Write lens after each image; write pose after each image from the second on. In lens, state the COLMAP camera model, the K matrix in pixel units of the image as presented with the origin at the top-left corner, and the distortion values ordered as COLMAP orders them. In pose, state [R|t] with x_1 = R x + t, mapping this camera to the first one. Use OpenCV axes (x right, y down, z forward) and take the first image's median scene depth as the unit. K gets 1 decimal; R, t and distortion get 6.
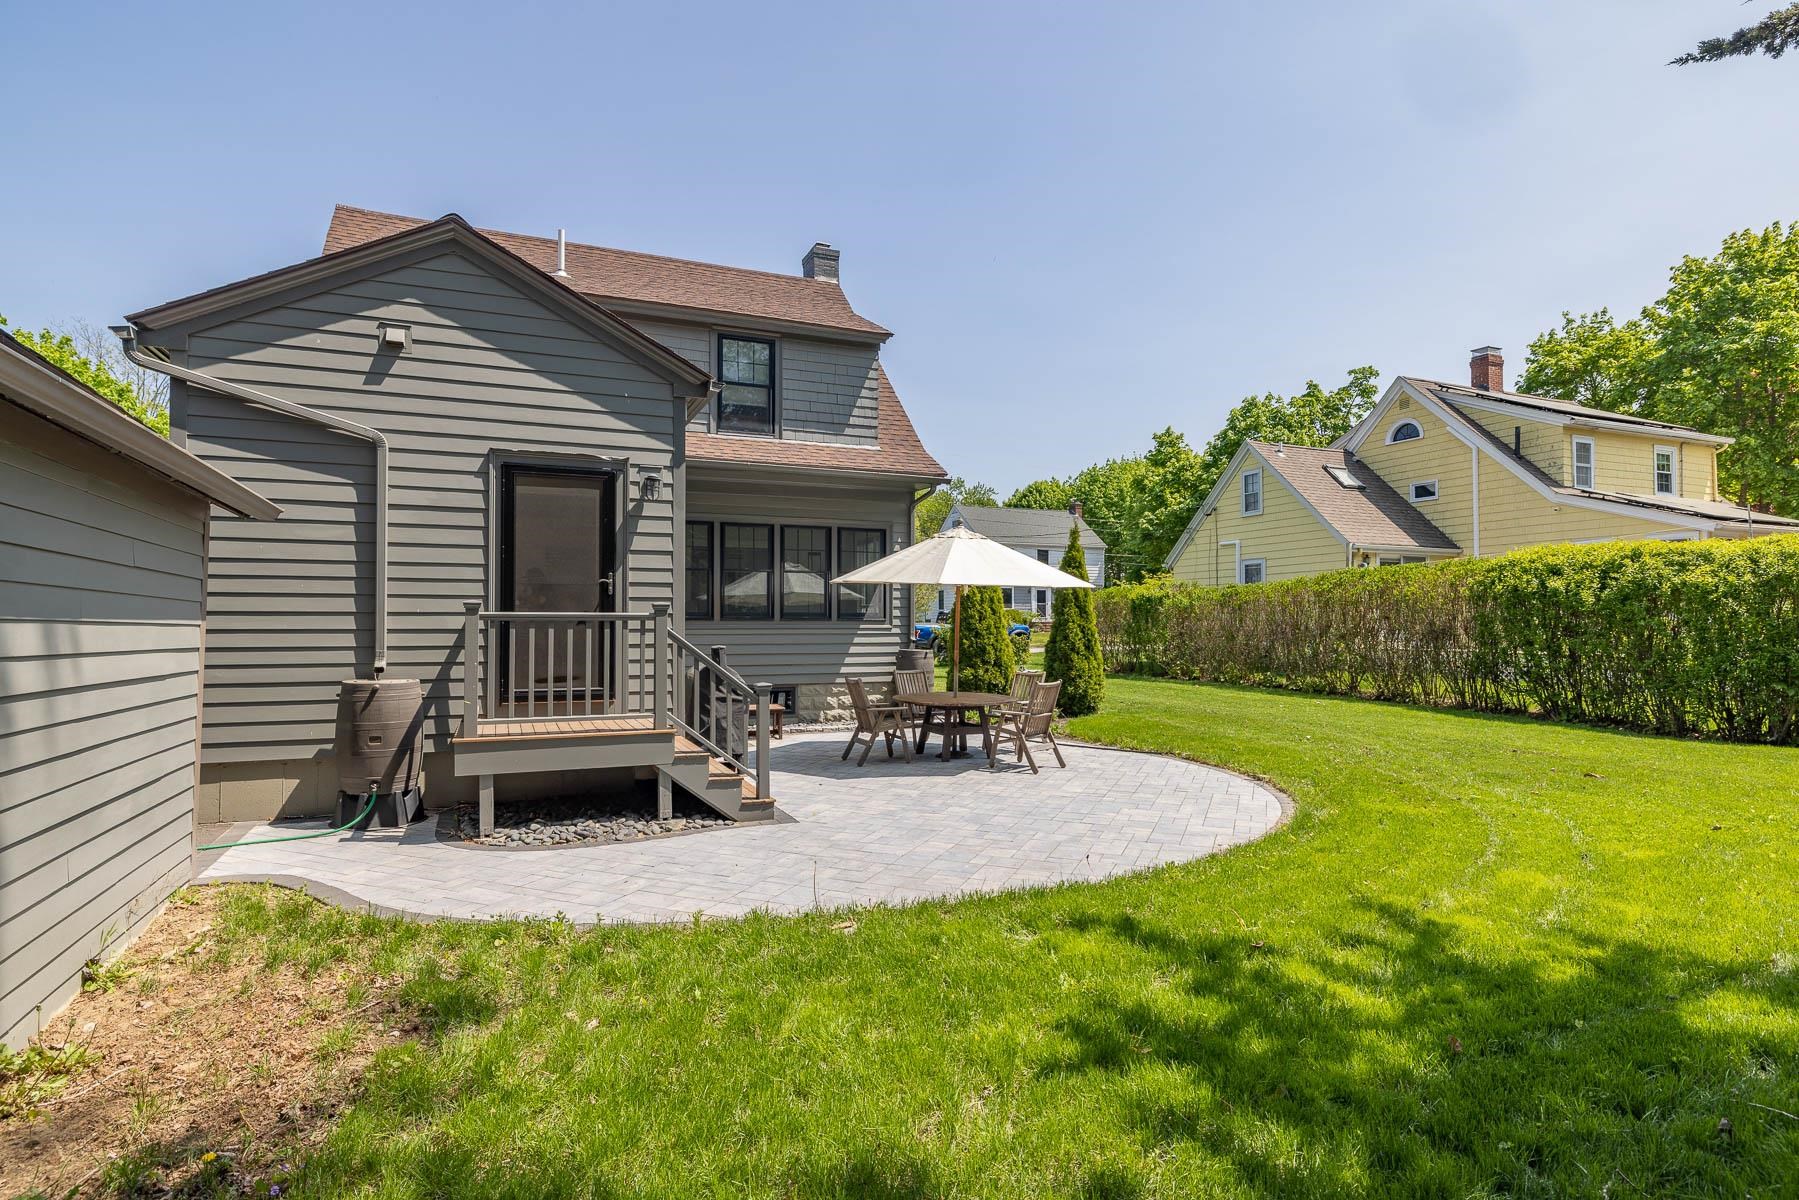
lens RADIAL K [[928.1, 0, 899.5], [0, 928.1, 600.0], [0, 0, 1]] dist [0.000655, 0.000127]
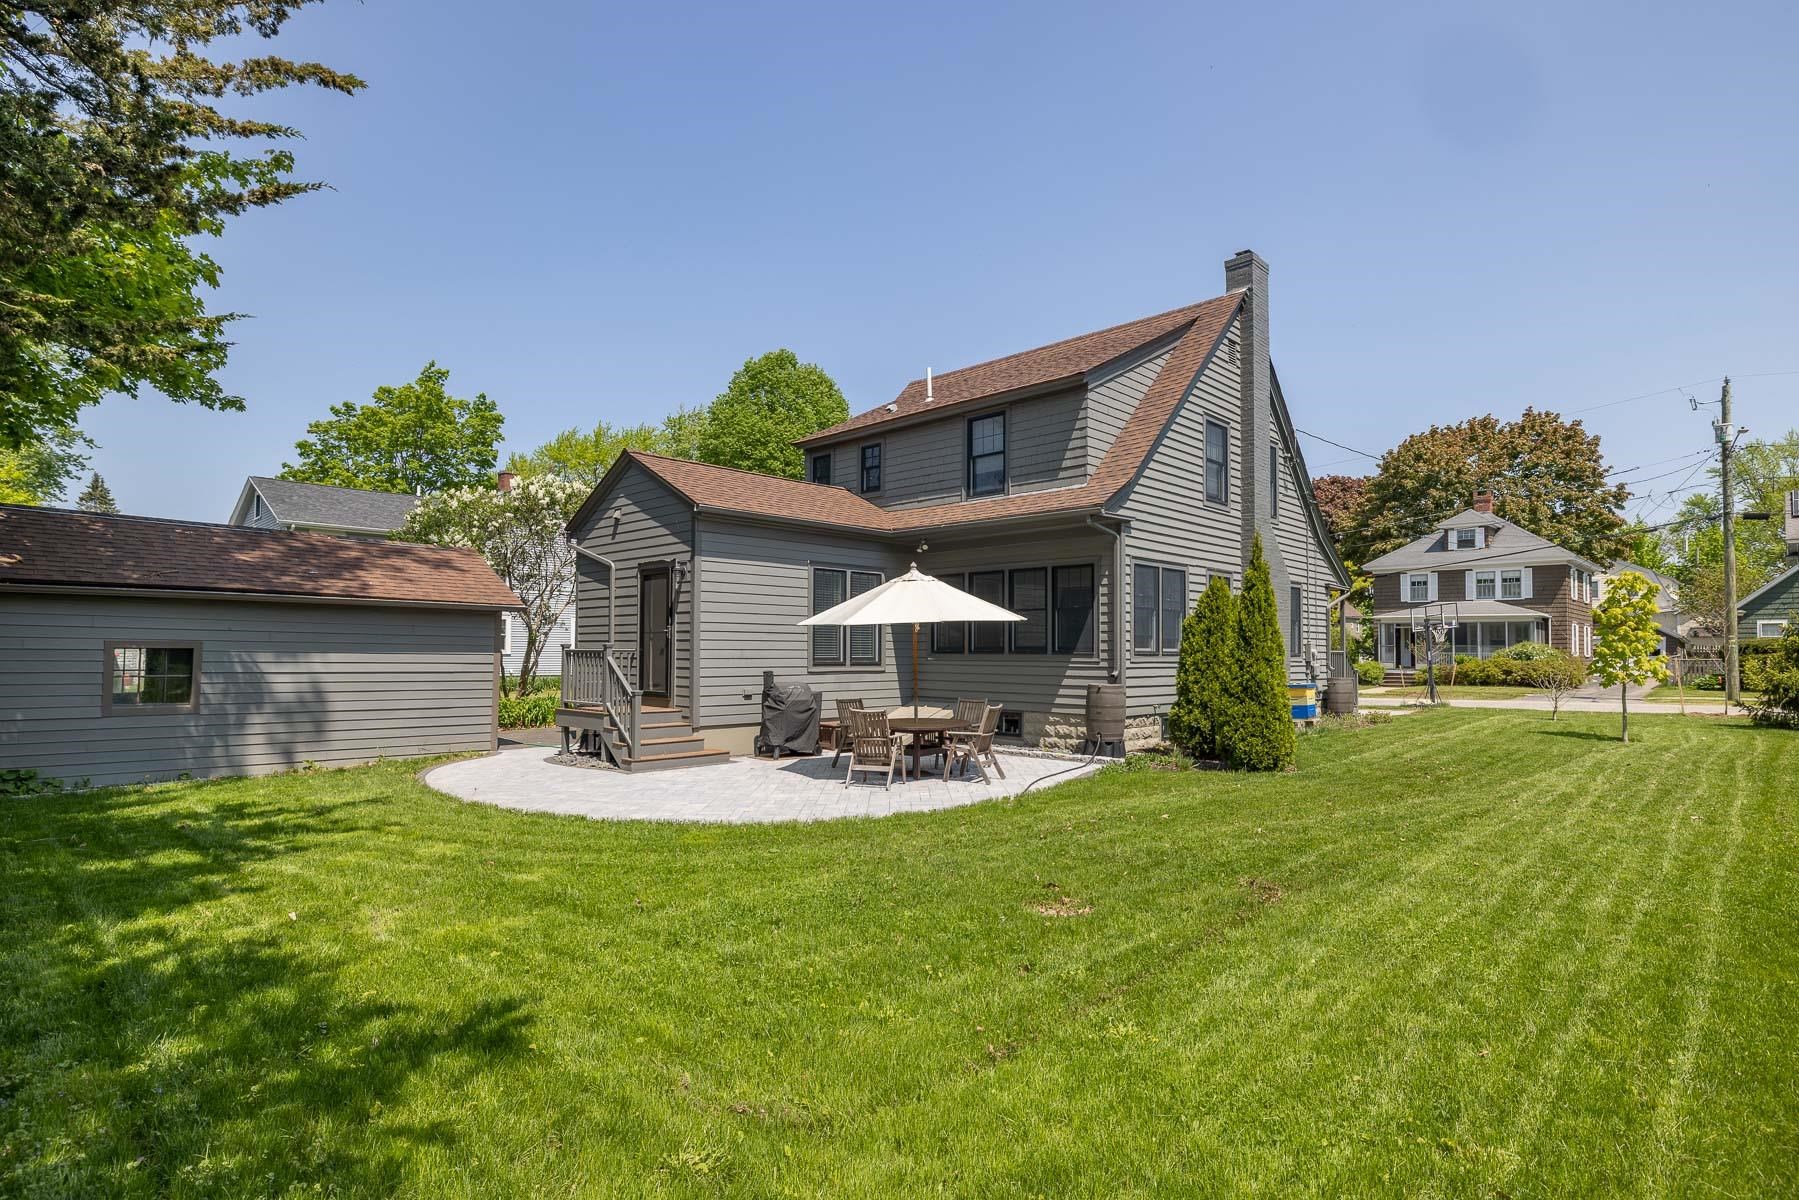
lens RADIAL K [[928.1, 0, 899.5], [0, 928.1, 600.0], [0, 0, 1]] dist [0.000655, 0.000127]
pose [[0.376247, -0.051713, -0.925075, 1.113027], [0.018951, 0.998662, -0.048119, 0.010772], [0.926326, 0.000574, 0.376723, 0.564880]]
